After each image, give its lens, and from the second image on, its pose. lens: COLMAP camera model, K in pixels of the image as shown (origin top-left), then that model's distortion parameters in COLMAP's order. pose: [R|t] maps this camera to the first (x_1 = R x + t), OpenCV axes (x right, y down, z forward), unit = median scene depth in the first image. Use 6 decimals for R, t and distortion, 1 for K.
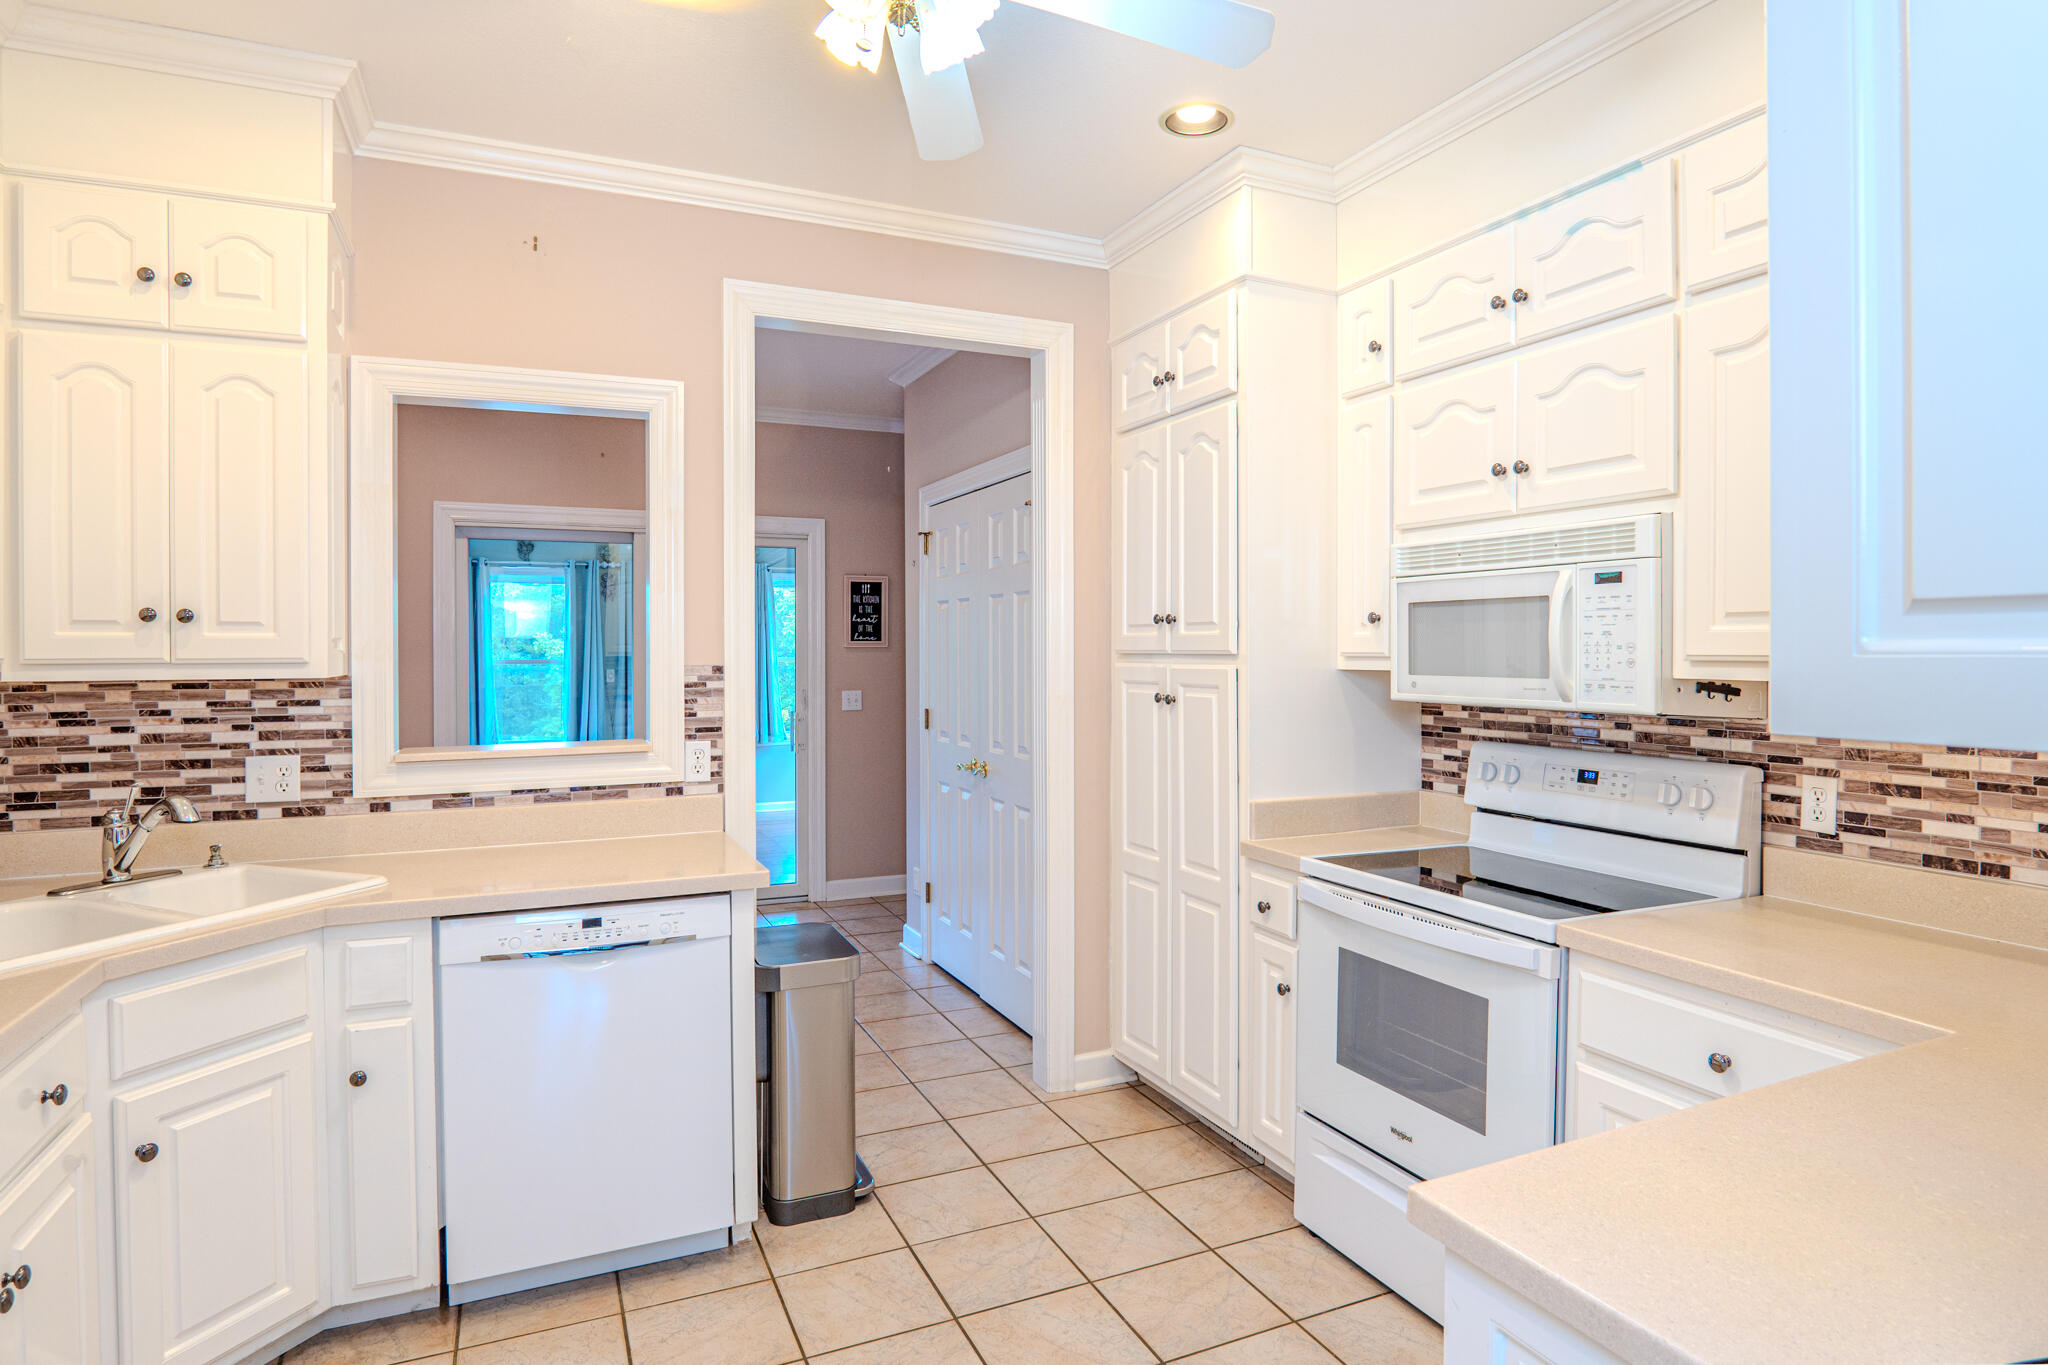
lens RADIAL K [[1110.3, 0, 1026.6], [0, 1110.3, 670.2], [0, 0, 1]] dist [-0.035091, 0.010220]
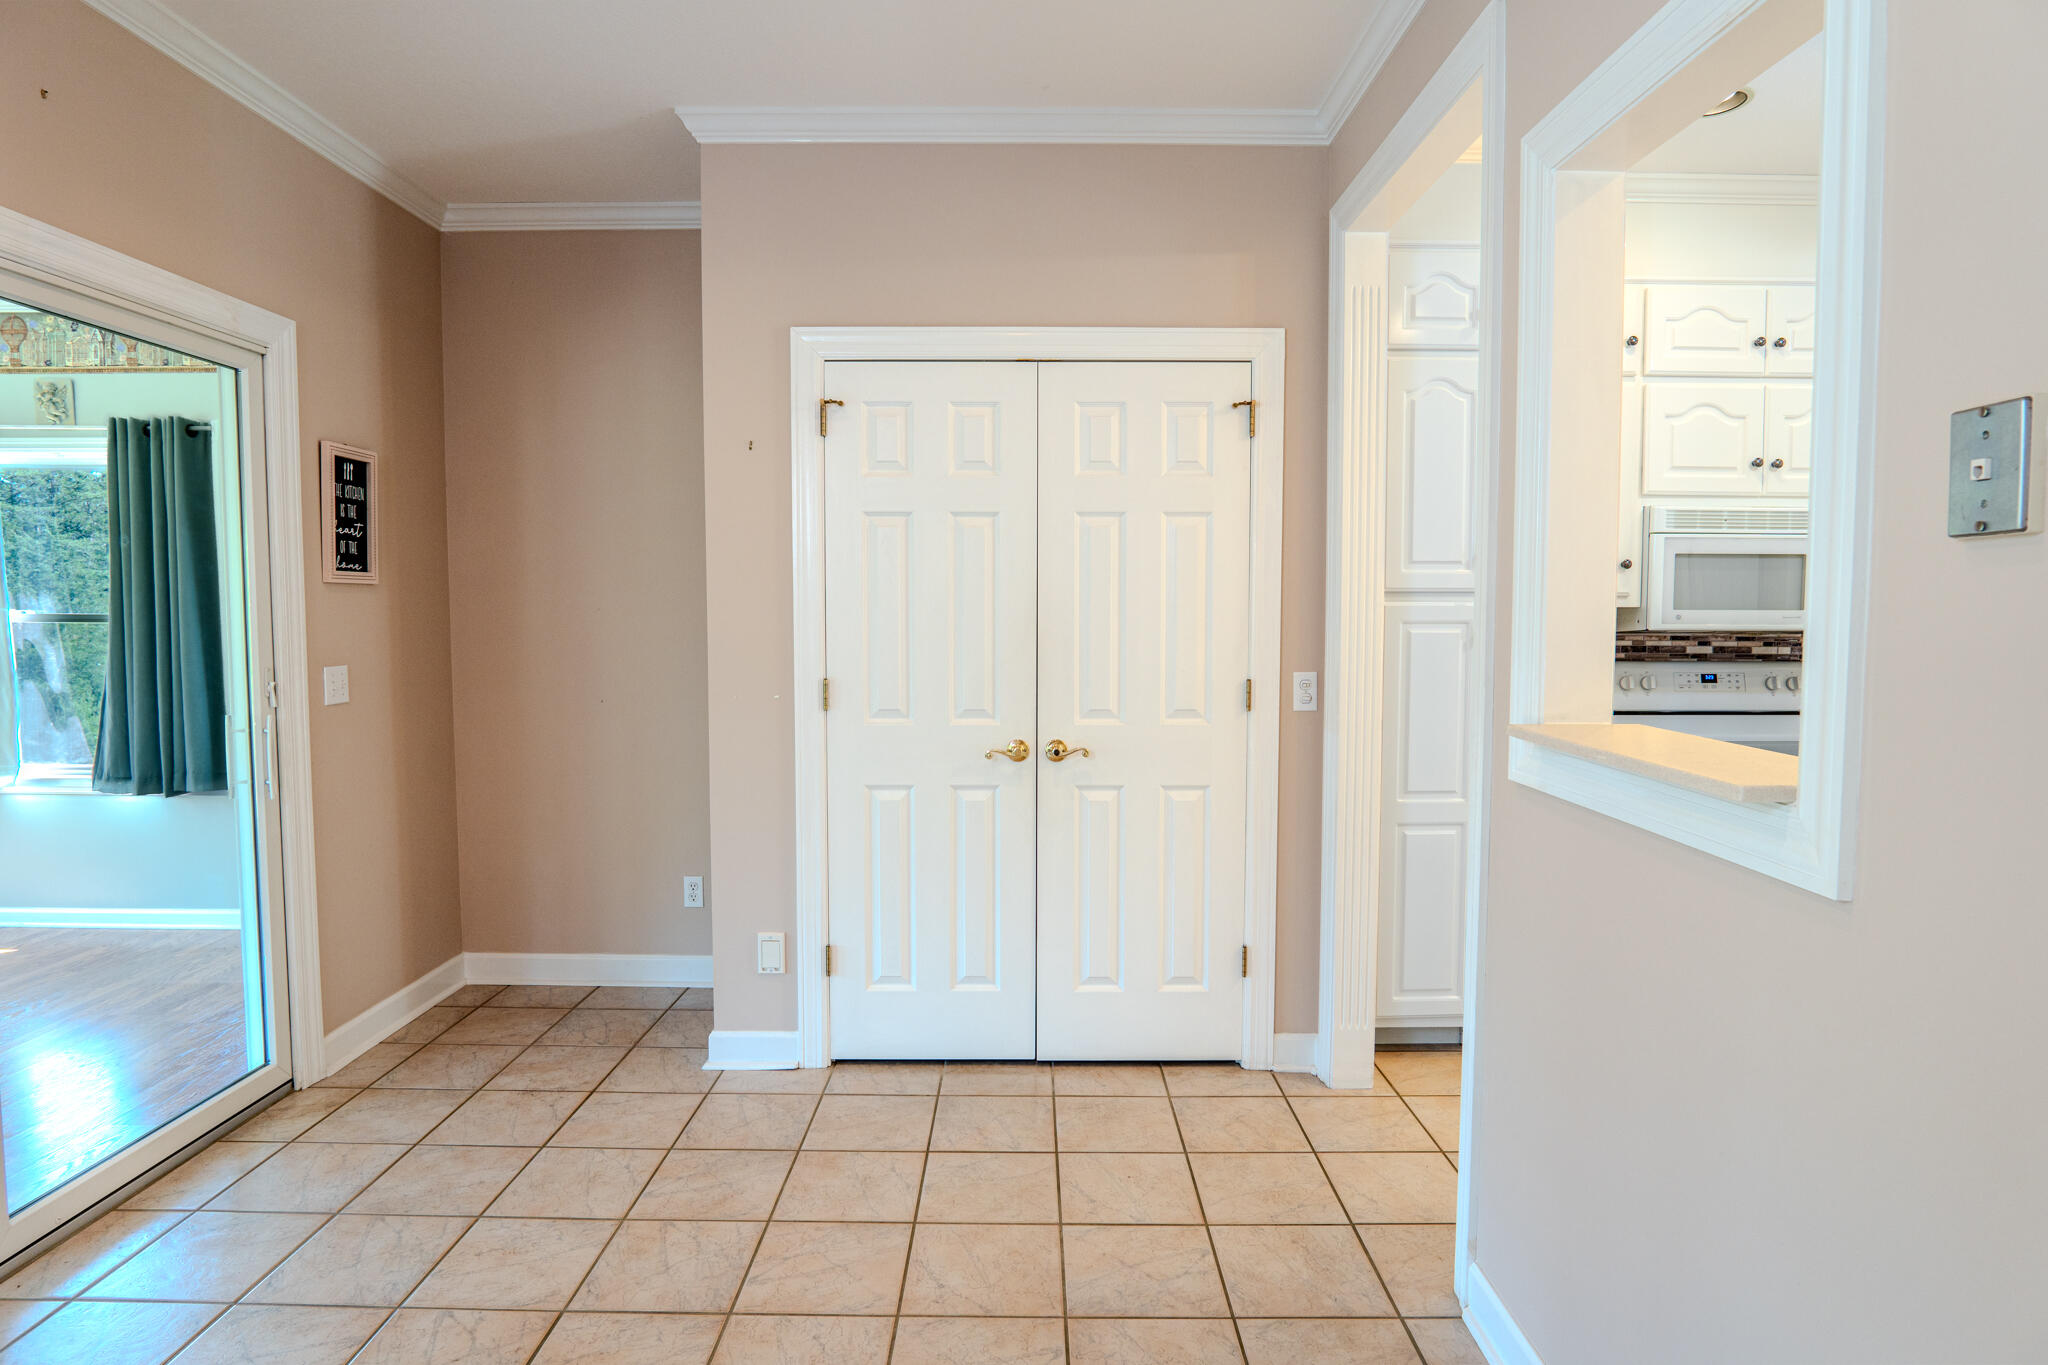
lens RADIAL K [[1097.2, 0, 1030.0], [0, 1097.2, 673.7], [0, 0, 1]] dist [-0.034127, 0.010198]
pose [[0.426903, -0.054363, 0.902662, -1.148987], [0.014956, 0.998479, 0.053060, 0.000144], [-0.904174, -0.009151, 0.427067, 1.166489]]
